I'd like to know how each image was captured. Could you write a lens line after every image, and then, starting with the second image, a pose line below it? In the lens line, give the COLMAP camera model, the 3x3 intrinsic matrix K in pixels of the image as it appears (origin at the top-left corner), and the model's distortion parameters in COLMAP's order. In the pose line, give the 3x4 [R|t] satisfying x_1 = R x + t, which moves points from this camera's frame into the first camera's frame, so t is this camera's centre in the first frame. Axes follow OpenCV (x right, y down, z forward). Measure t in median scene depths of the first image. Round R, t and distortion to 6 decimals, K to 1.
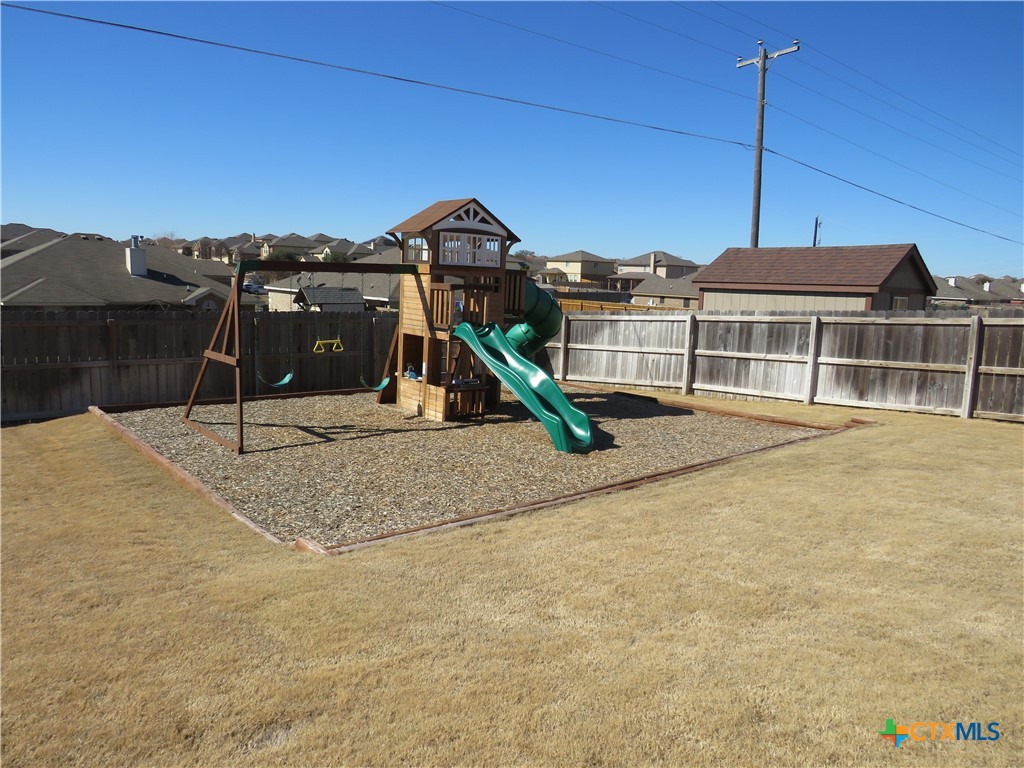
lens RADIAL K [[725.0, 0, 512.0], [0, 725.0, 384.0], [0, 0, 1]] dist [-0.011158, -0.007906]
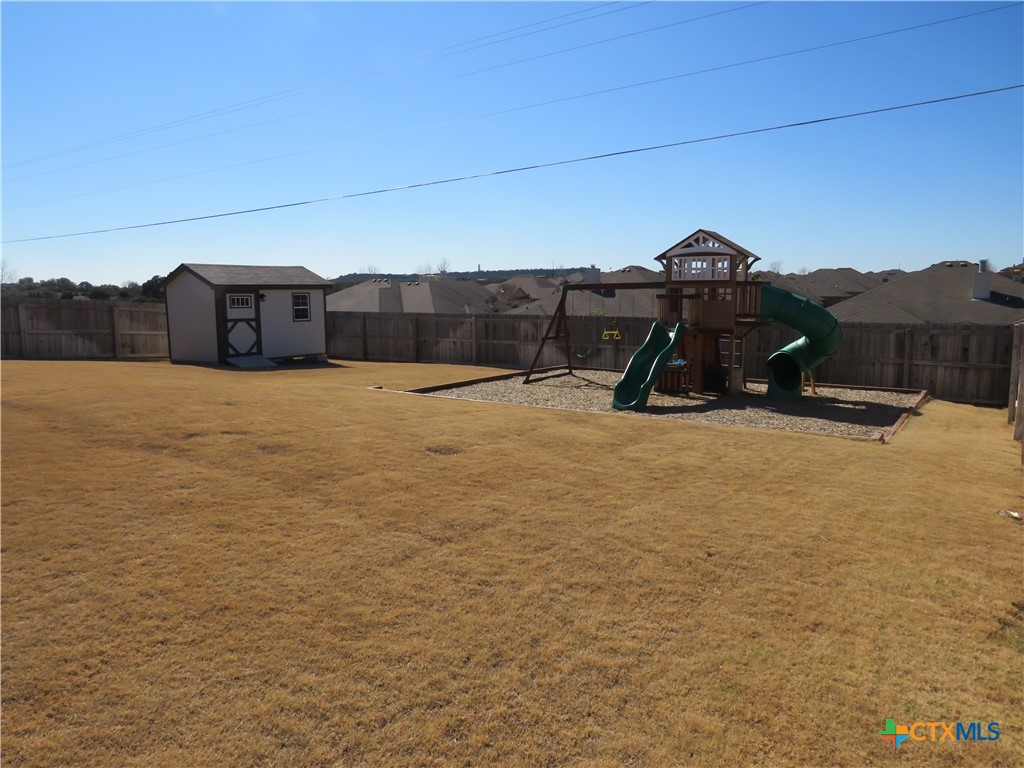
lens RADIAL K [[725.0, 0, 512.0], [0, 725.0, 384.0], [0, 0, 1]] dist [-0.011158, -0.007906]
pose [[0.289353, 0.088712, -0.953103, 1.123331], [-0.126303, 0.990529, 0.053851, -0.004242], [0.948853, 0.104798, 0.297817, 0.307354]]
